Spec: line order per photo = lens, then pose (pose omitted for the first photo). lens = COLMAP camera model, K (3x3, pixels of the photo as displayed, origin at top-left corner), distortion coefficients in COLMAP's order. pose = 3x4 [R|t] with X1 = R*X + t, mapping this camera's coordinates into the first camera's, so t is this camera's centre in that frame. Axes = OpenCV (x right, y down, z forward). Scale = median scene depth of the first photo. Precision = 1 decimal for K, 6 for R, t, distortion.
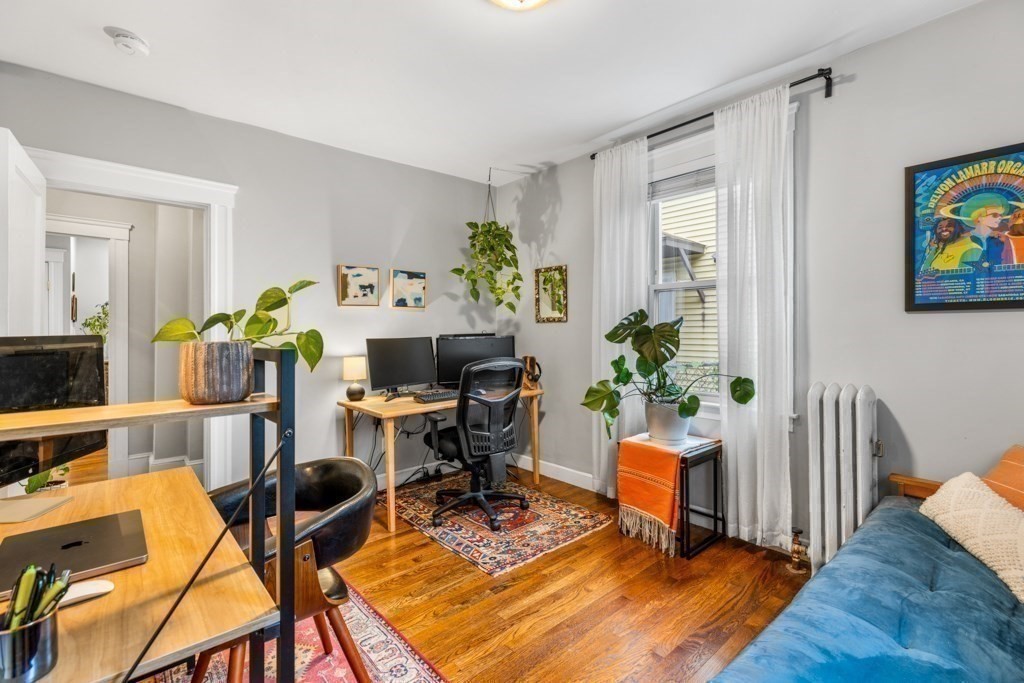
lens RADIAL K [[458.2, 0, 517.4], [0, 458.2, 334.8], [0, 0, 1]] dist [0.000635, 0.000096]
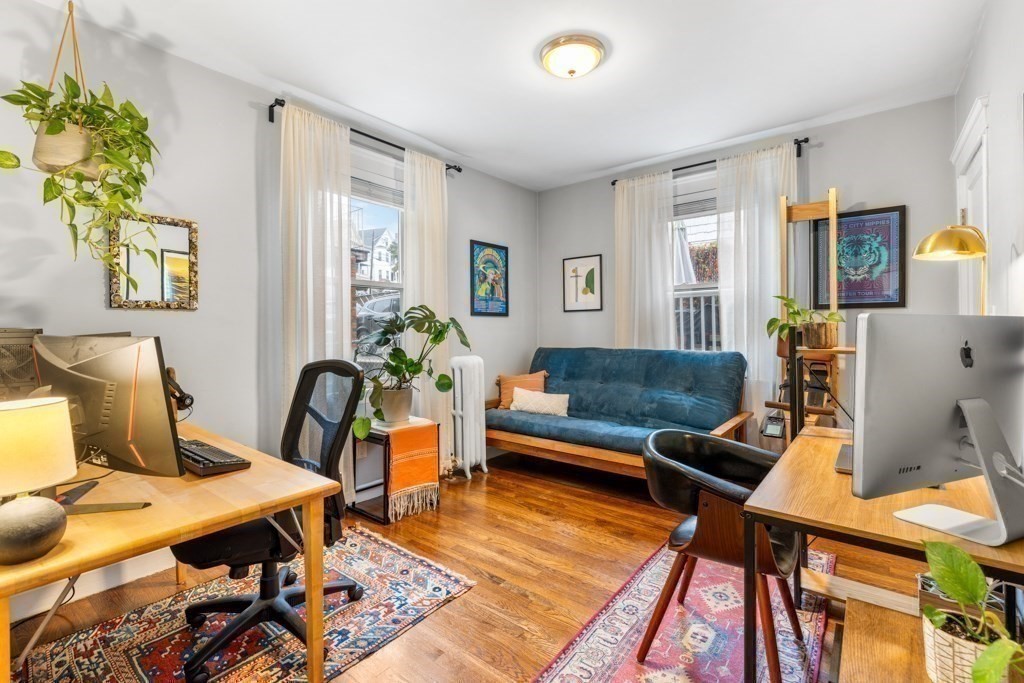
lens RADIAL K [[458.2, 0, 517.4], [0, 458.2, 334.8], [0, 0, 1]] dist [0.000635, 0.000096]
pose [[-0.175045, -0.009701, 0.984513, -0.880620], [0.013687, 0.999831, 0.012285, 0.006710], [-0.984465, 0.015625, -0.174882, 0.959595]]
